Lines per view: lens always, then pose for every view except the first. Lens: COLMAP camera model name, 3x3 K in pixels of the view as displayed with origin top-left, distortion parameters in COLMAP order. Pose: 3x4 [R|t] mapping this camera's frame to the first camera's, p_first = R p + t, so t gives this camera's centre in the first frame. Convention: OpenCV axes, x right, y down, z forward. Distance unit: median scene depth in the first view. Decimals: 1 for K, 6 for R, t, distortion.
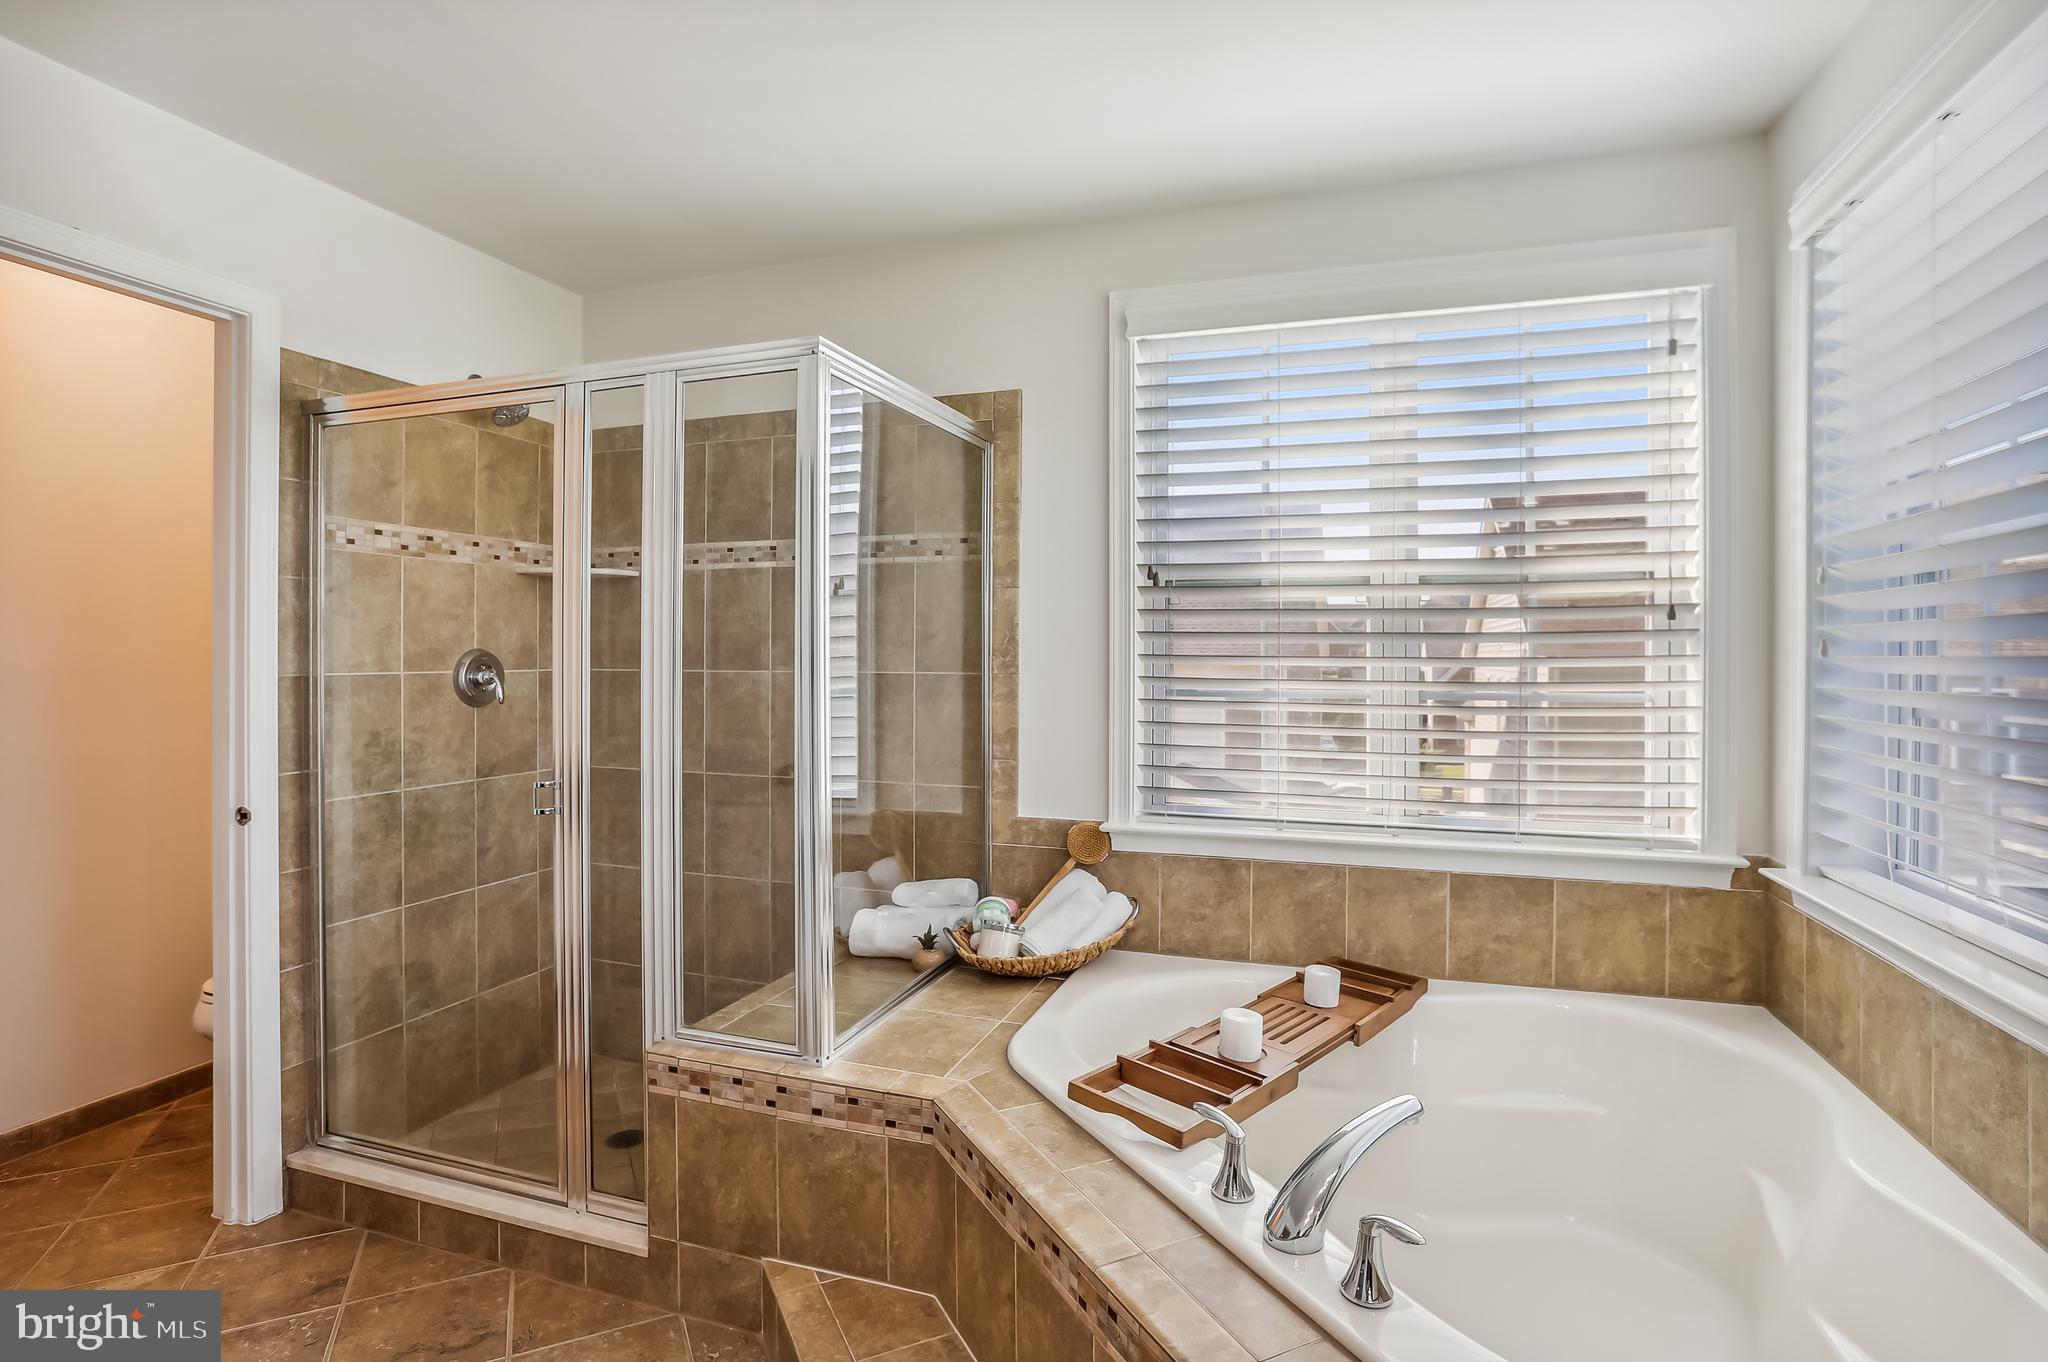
lens RADIAL K [[996.5, 0, 1022.5], [0, 996.5, 673.0], [0, 0, 1]] dist [-0.067320, 0.026095]
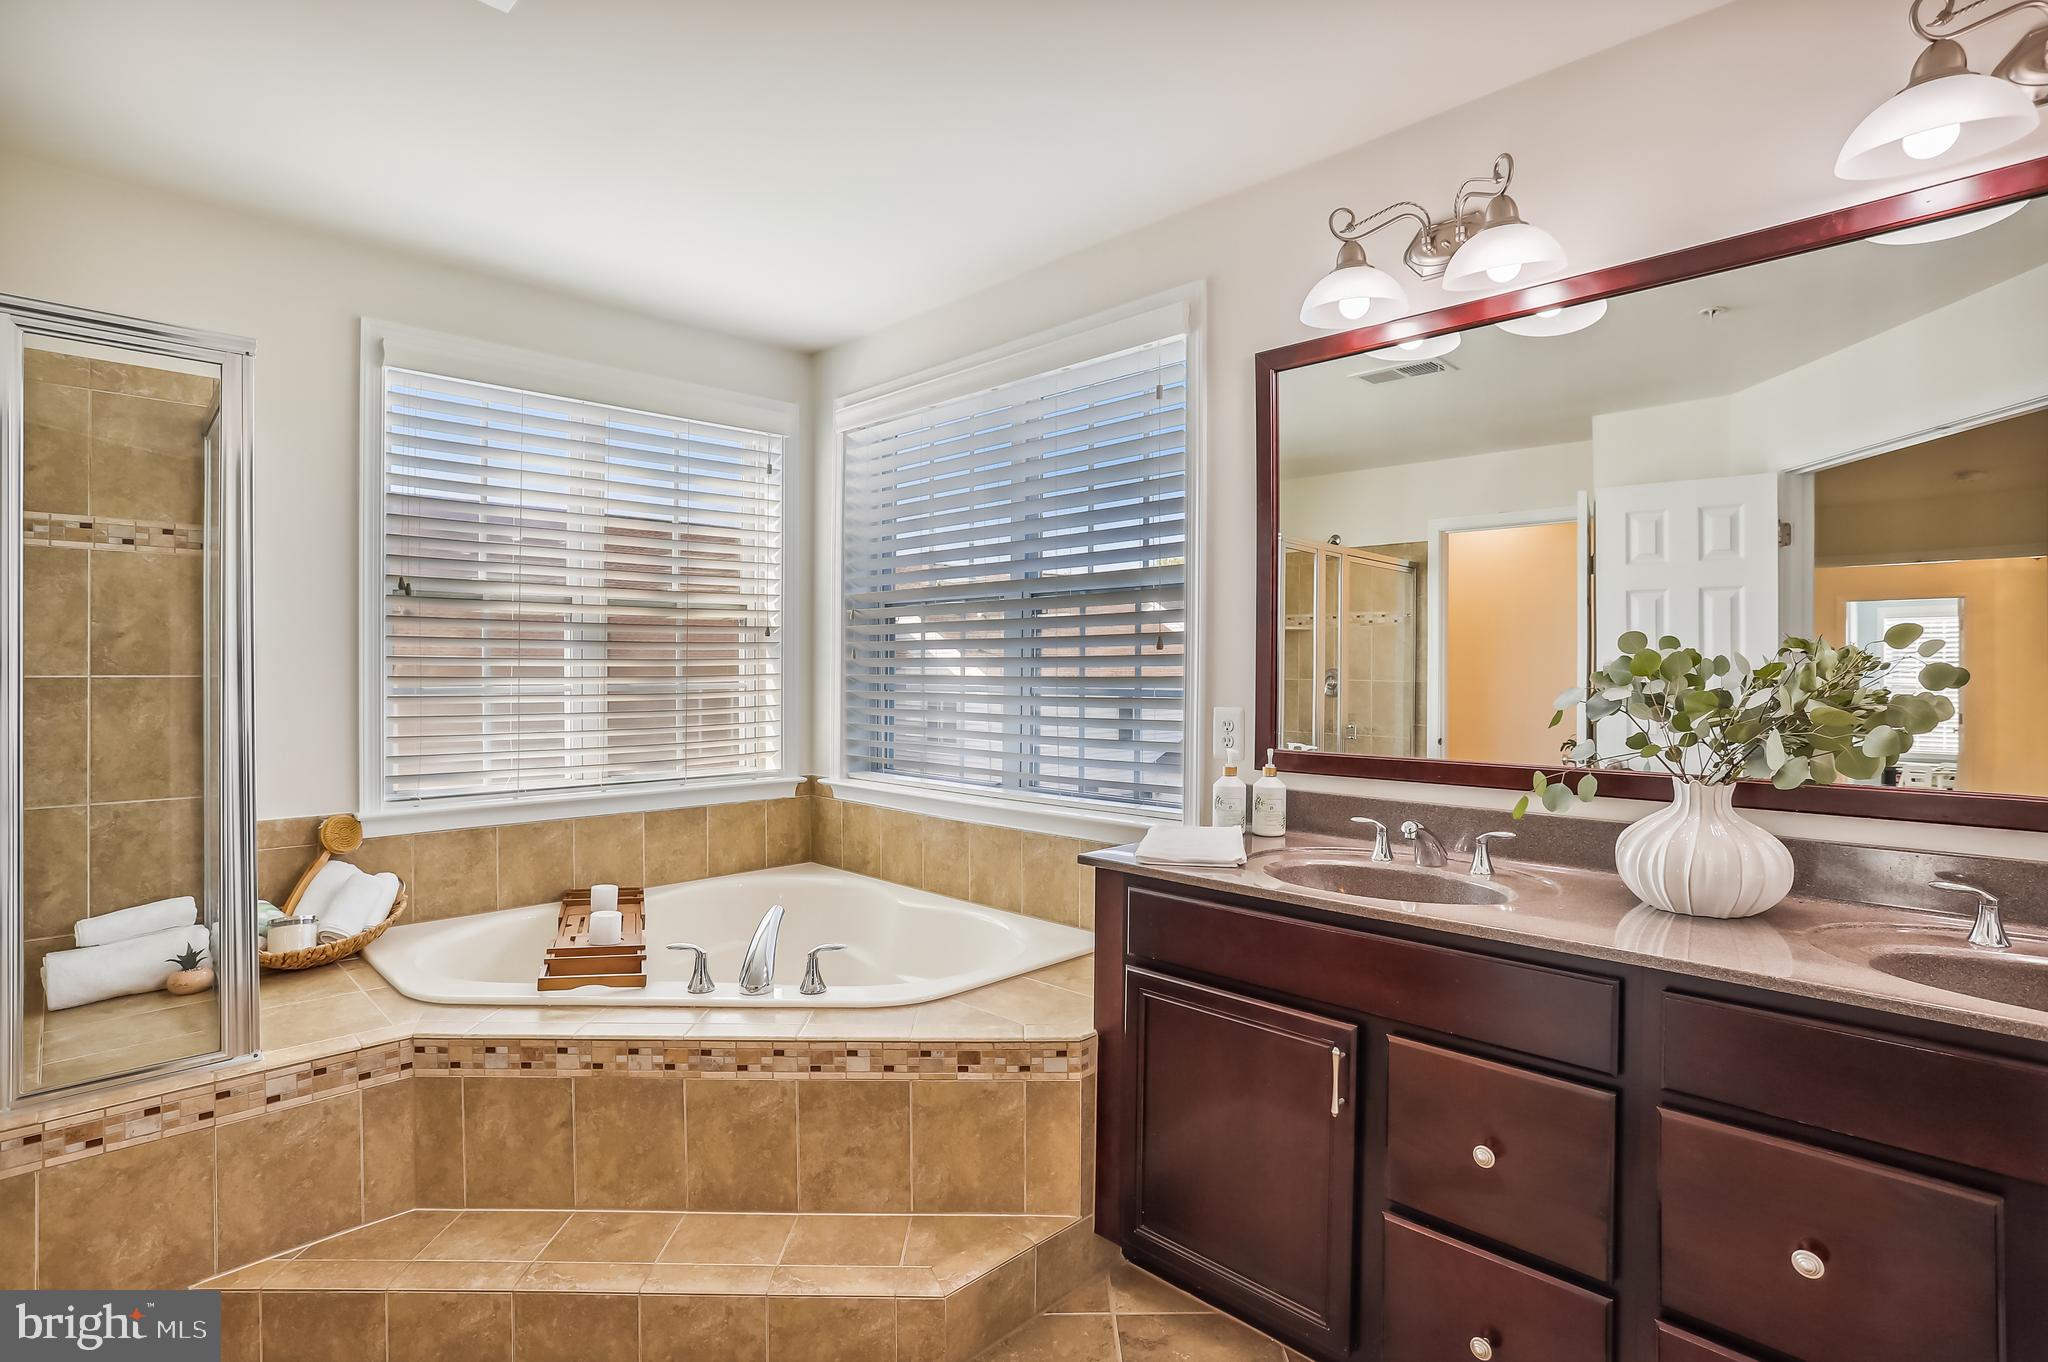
lens RADIAL K [[1013.3, 0, 992.3], [0, 1013.3, 670.3], [0, 0, 1]] dist [-0.001363, -0.000072]
pose [[0.472319, -0.007326, 0.881397, -0.617342], [0.013902, 0.999903, 0.000861, 0.005852], [-0.881318, 0.011847, 0.472375, -0.133935]]
